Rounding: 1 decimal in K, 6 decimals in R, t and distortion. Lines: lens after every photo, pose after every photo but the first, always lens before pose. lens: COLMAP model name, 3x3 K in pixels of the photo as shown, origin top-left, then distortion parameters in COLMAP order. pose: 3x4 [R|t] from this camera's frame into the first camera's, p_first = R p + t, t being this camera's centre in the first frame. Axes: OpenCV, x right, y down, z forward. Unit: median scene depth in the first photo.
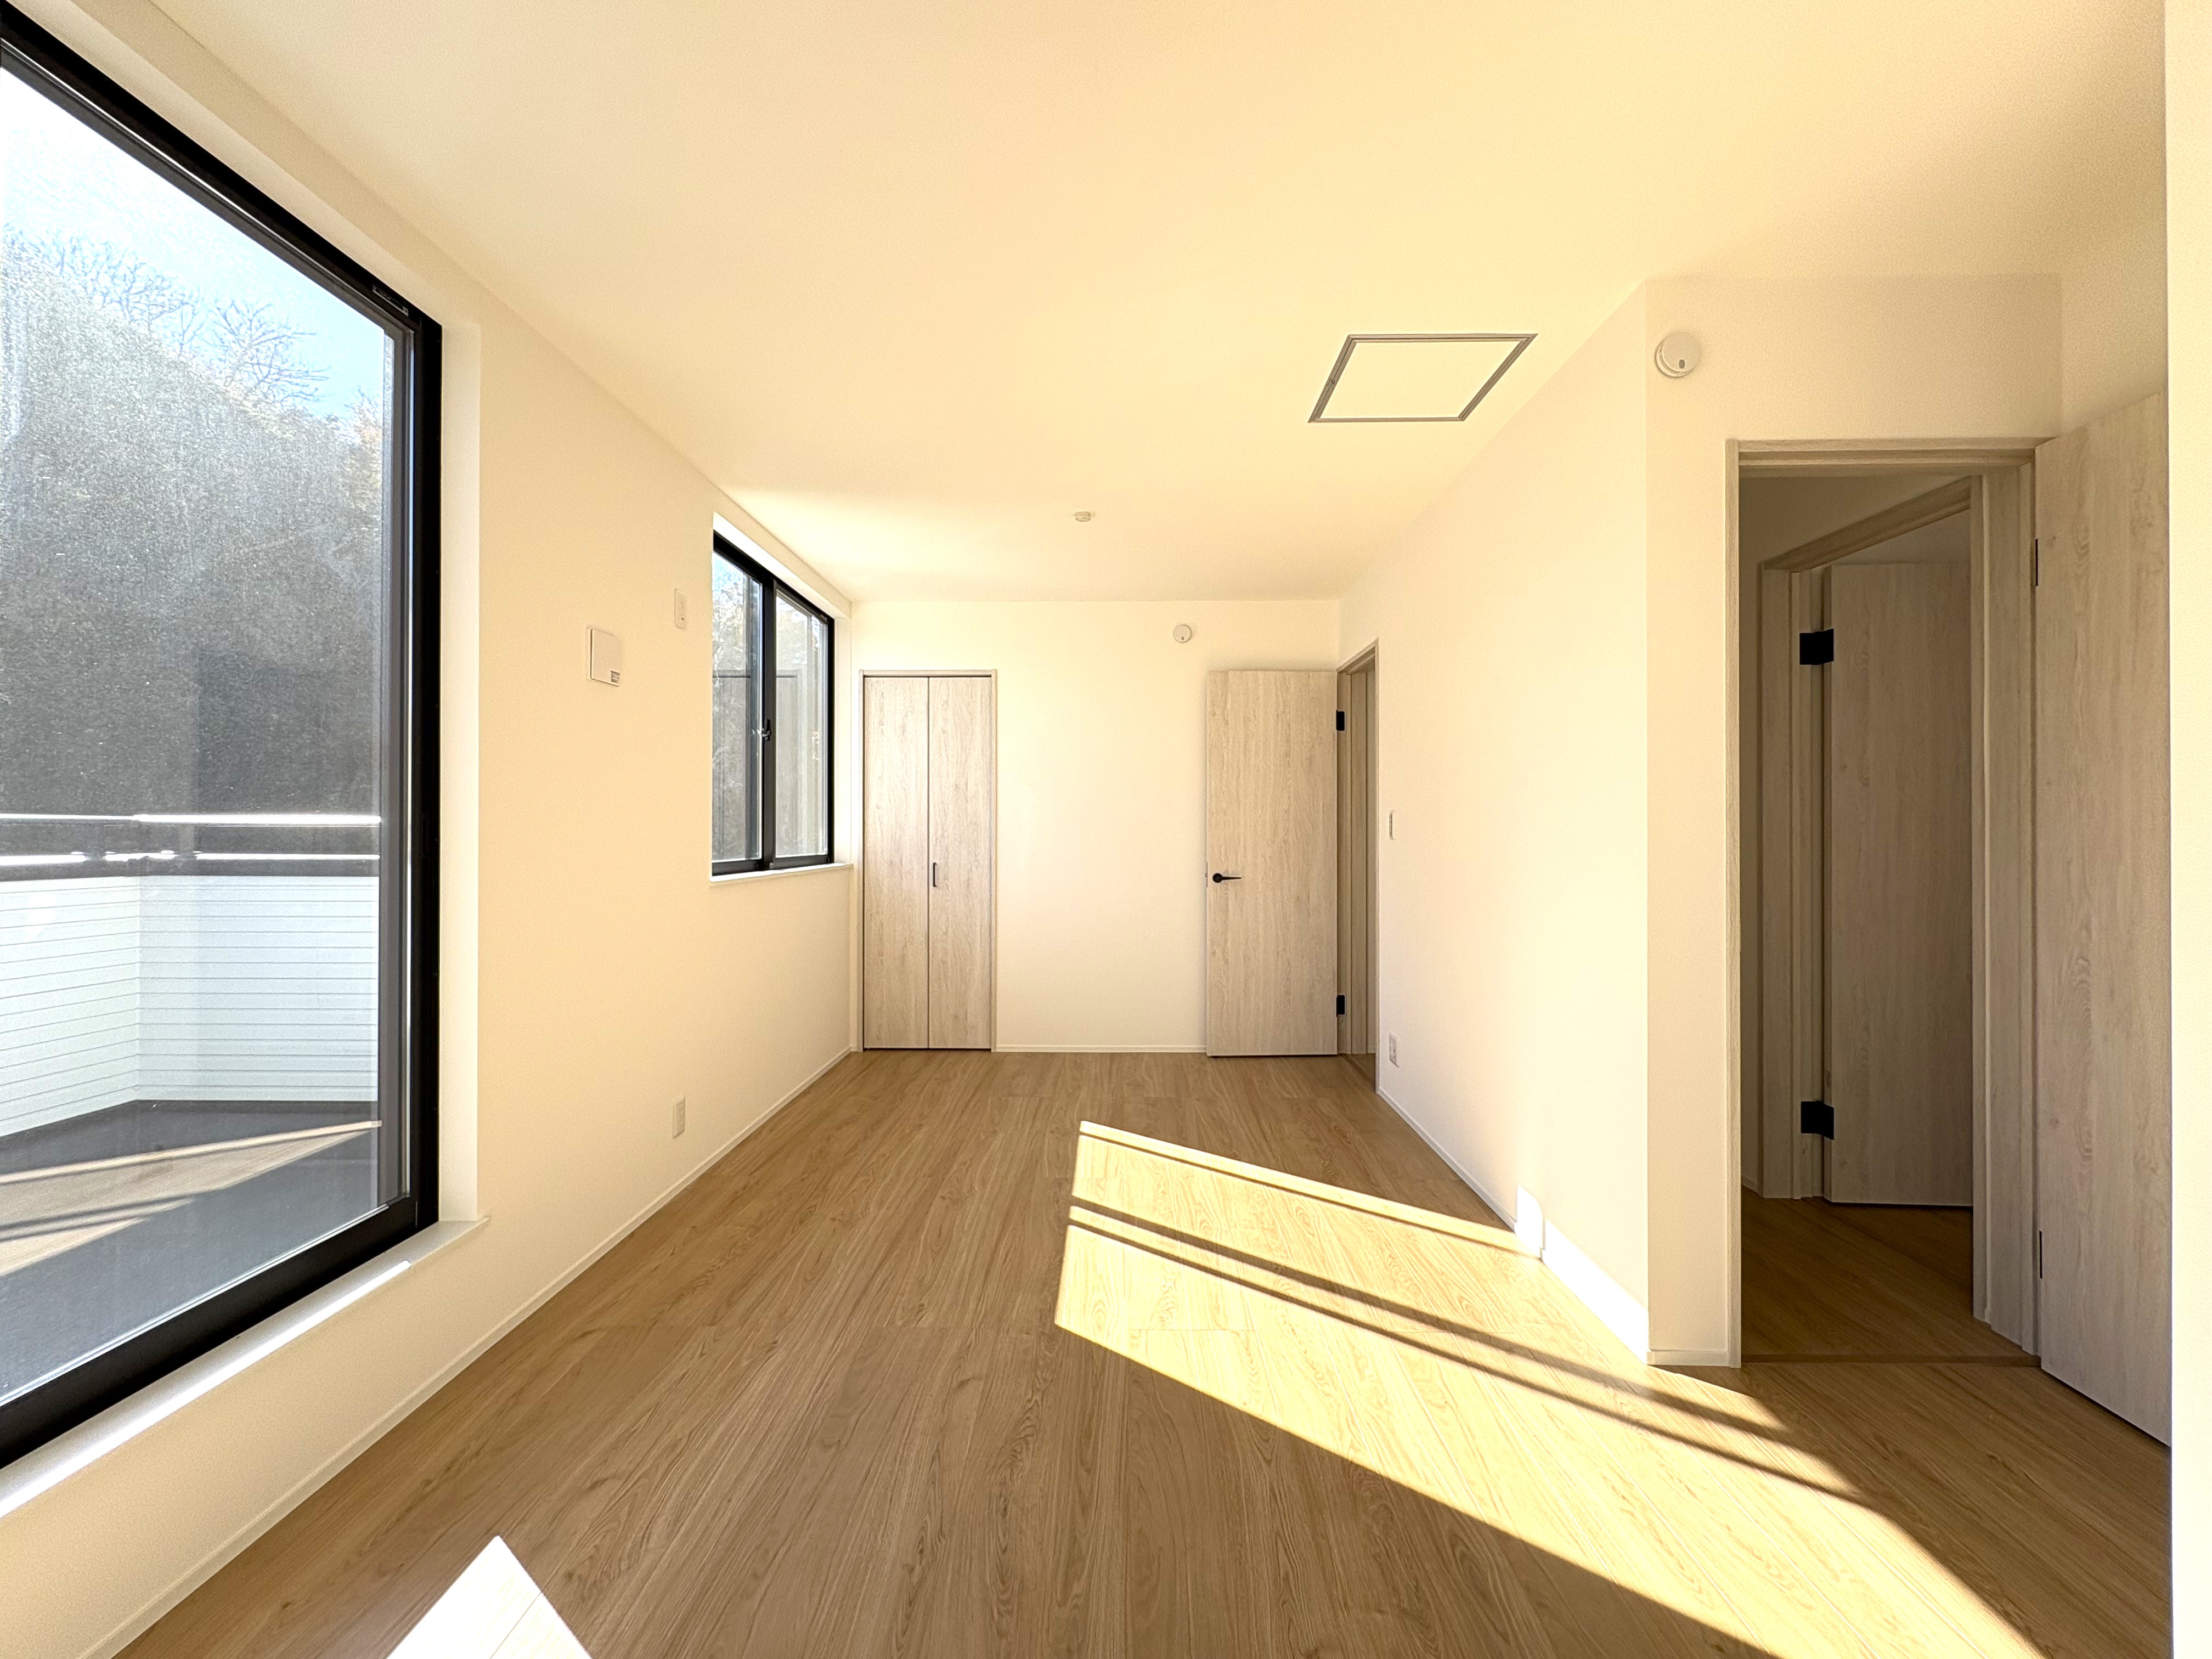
lens RADIAL K [[880.9, 0, 1109.7], [0, 880.9, 828.2], [0, 0, 1]] dist [-0.002188, 0.000818]
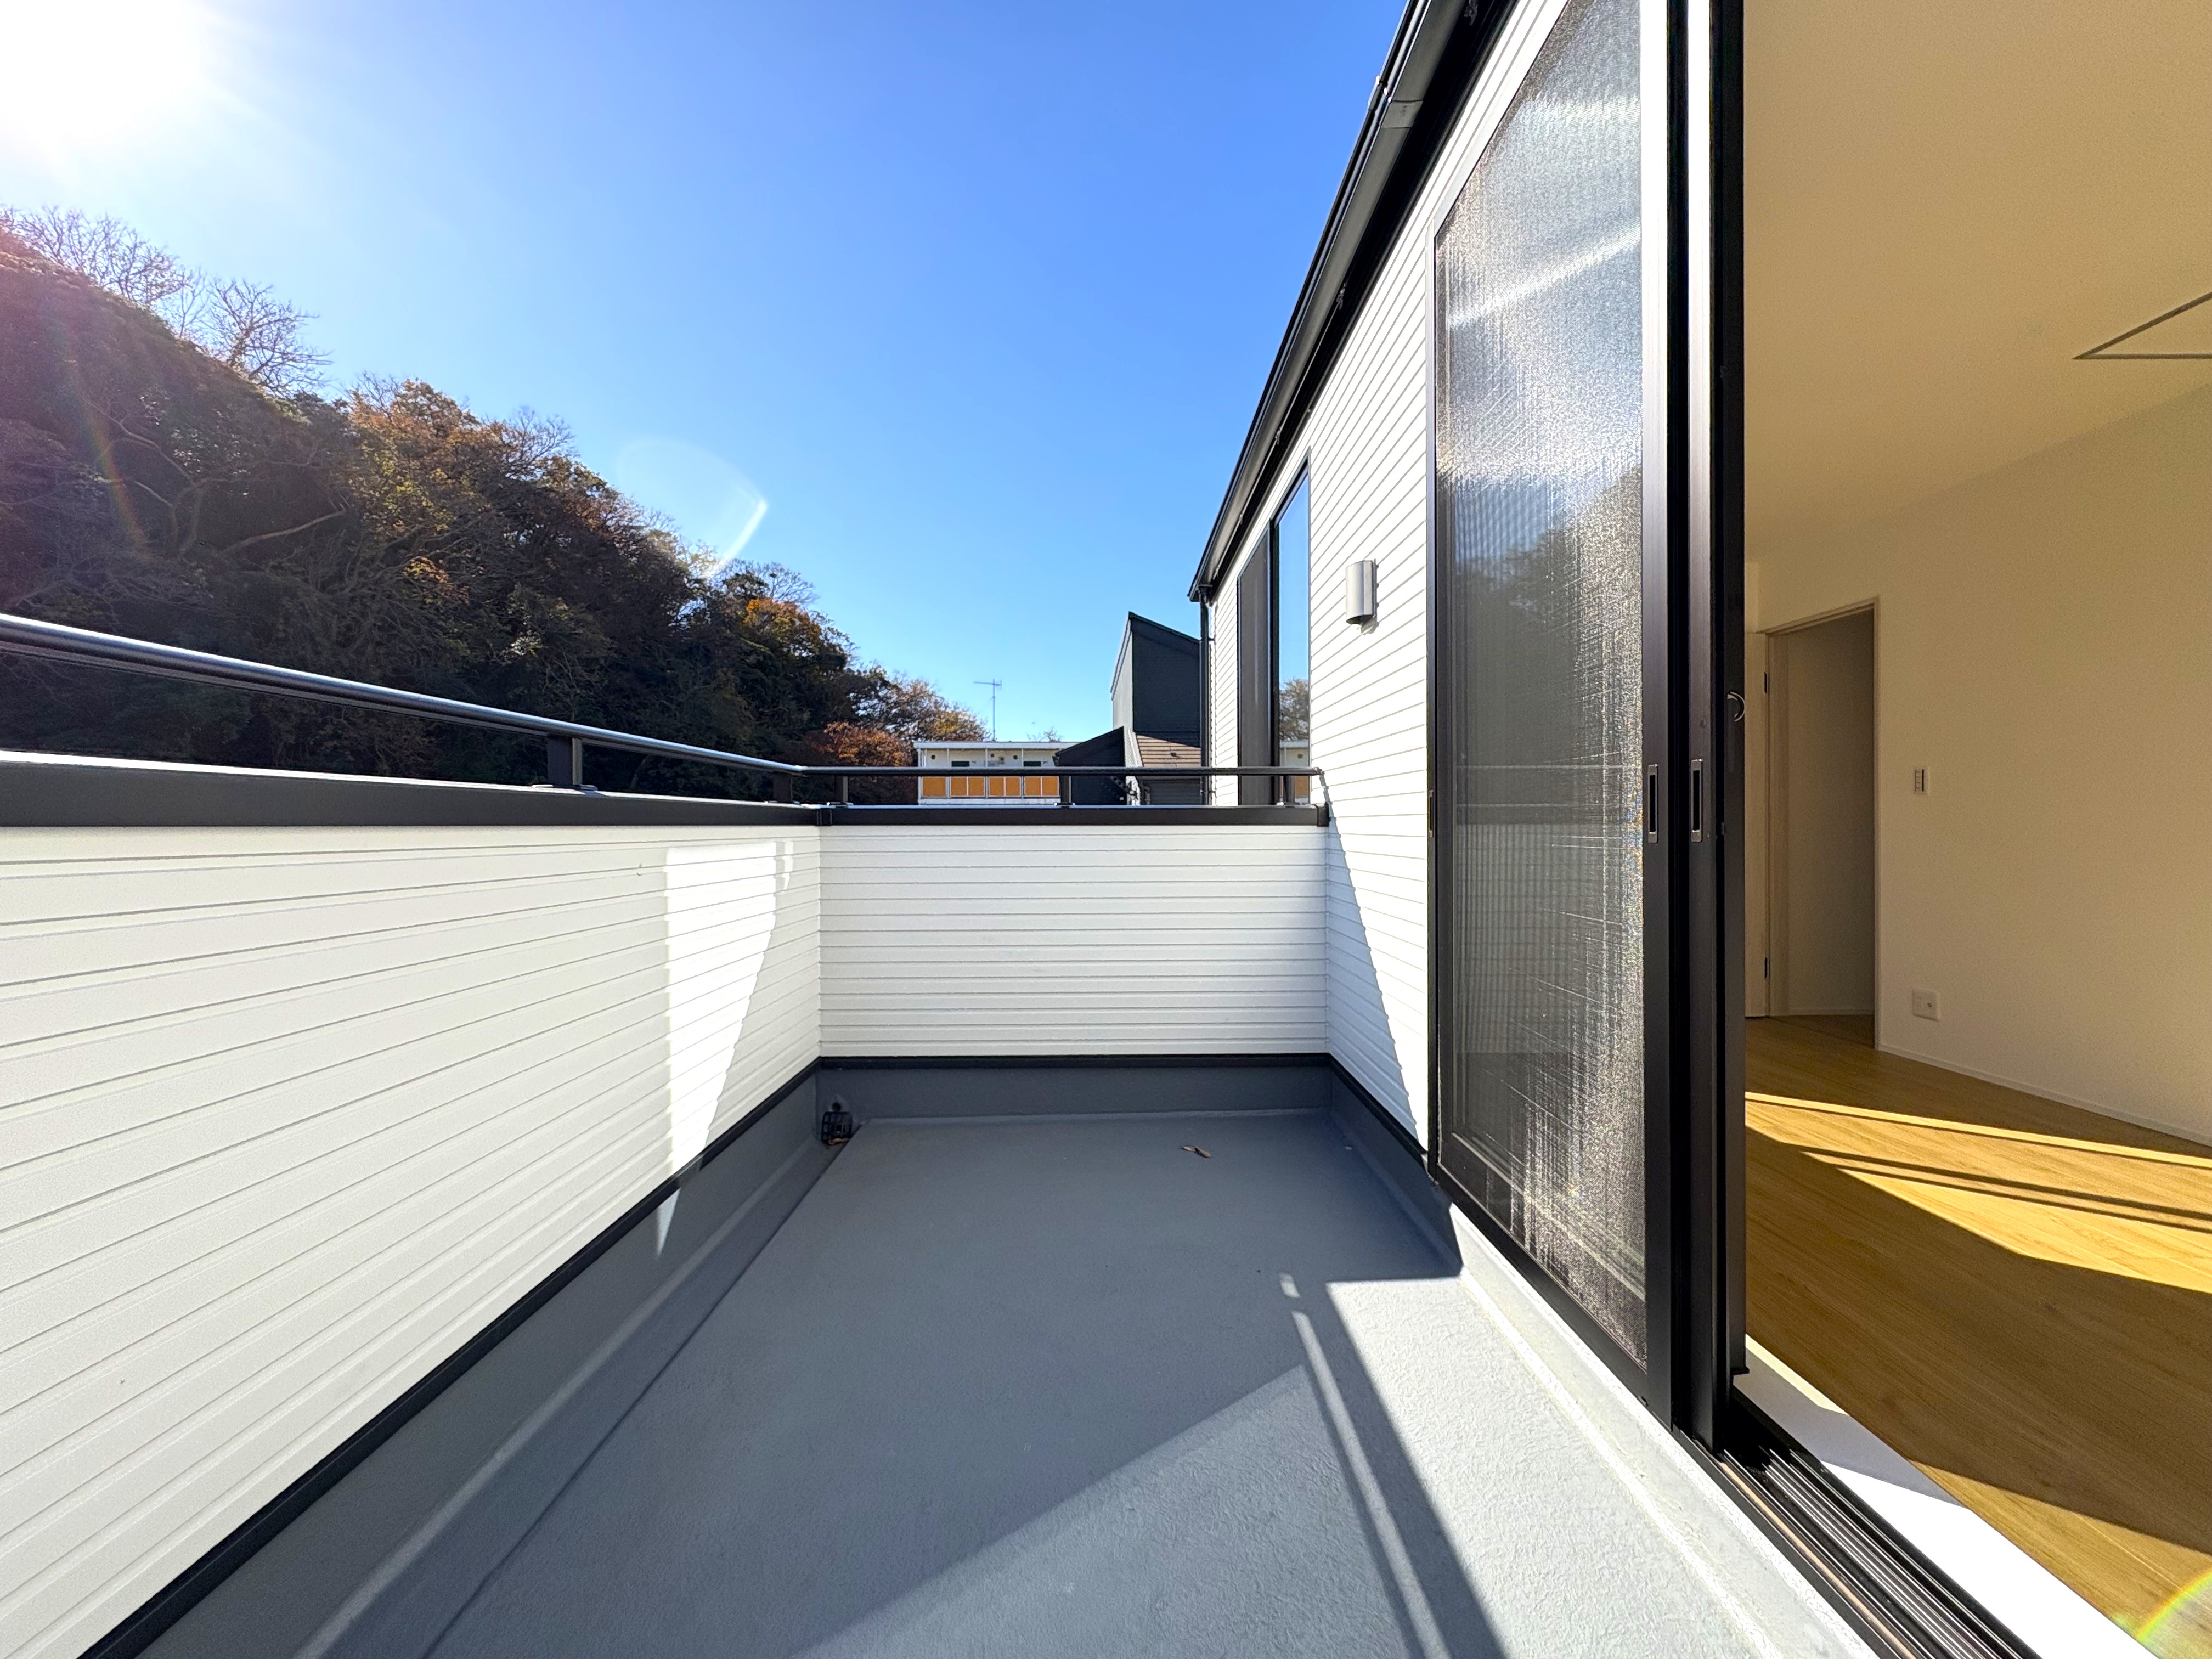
lens RADIAL K [[880.9, 0, 1105.7], [0, 880.9, 830.3], [0, 0, 1]] dist [-0.002188, 0.000818]
pose [[0.999827, -0.003966, 0.018173, -0.208459], [0.003797, 0.999950, 0.009297, 0.013357], [-0.018208, -0.009226, 0.999792, 0.005777]]
